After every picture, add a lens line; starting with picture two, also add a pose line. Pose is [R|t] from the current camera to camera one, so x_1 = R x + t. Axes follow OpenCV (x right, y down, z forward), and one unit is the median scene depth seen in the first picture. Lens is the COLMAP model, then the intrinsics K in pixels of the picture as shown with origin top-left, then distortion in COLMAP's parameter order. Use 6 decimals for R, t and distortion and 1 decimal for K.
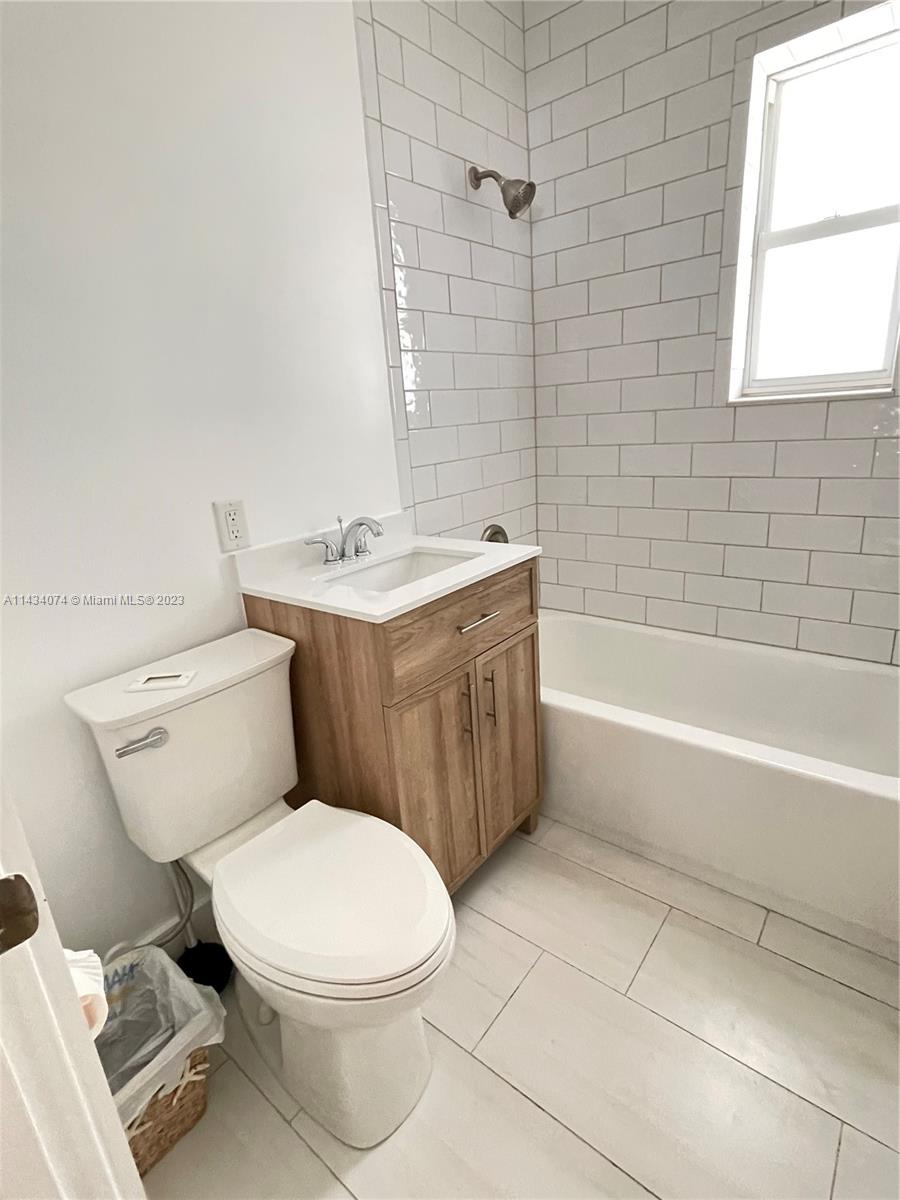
lens RADIAL K [[598.4, 0, 446.5], [0, 598.4, 603.2], [0, 0, 1]] dist [-0.011598, 0.002711]
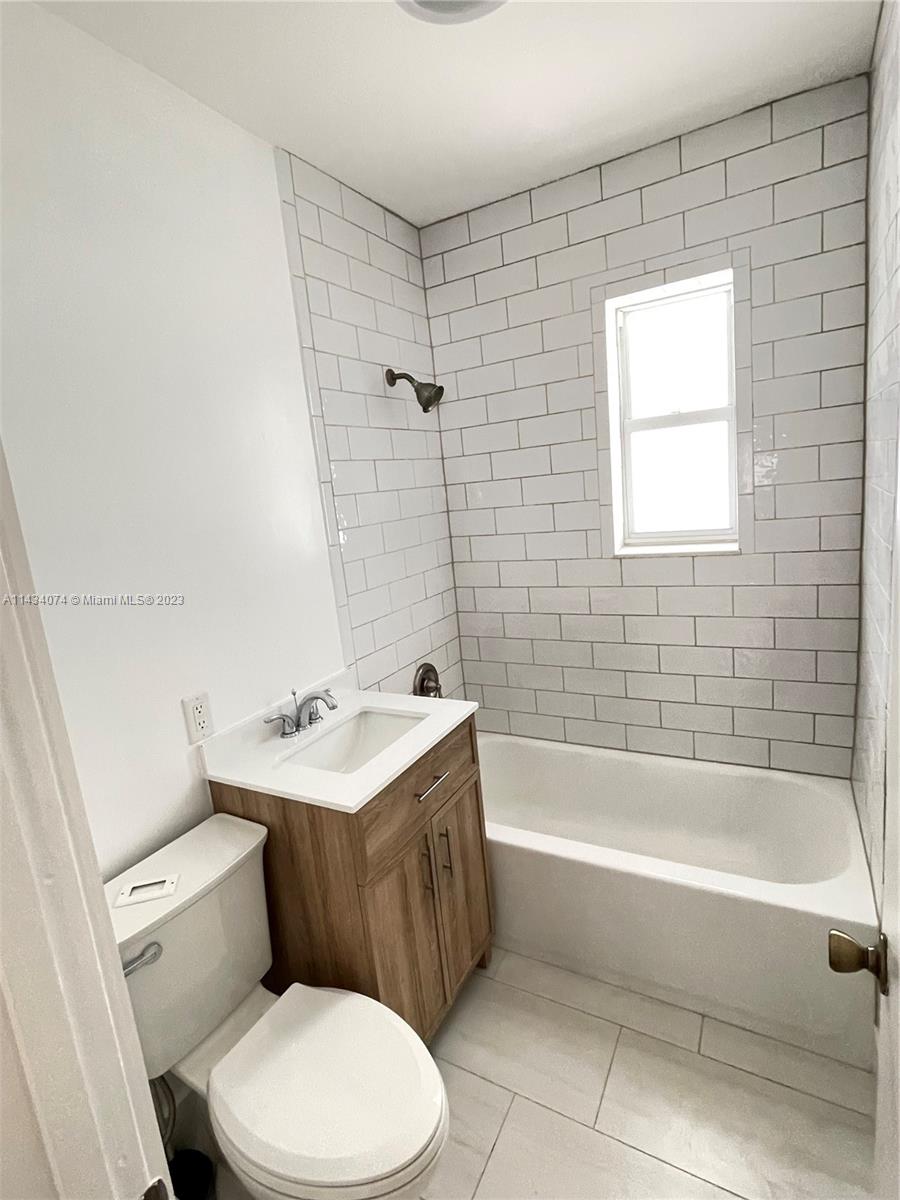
lens RADIAL K [[598.4, 0, 446.6], [0, 598.4, 596.3], [0, 0, 1]] dist [-0.011598, 0.002711]
pose [[0.985560, -0.056735, 0.159540, -0.070625], [0.078206, 0.988200, -0.131699, -0.153800], [-0.150185, 0.142274, 0.978367, -0.137783]]
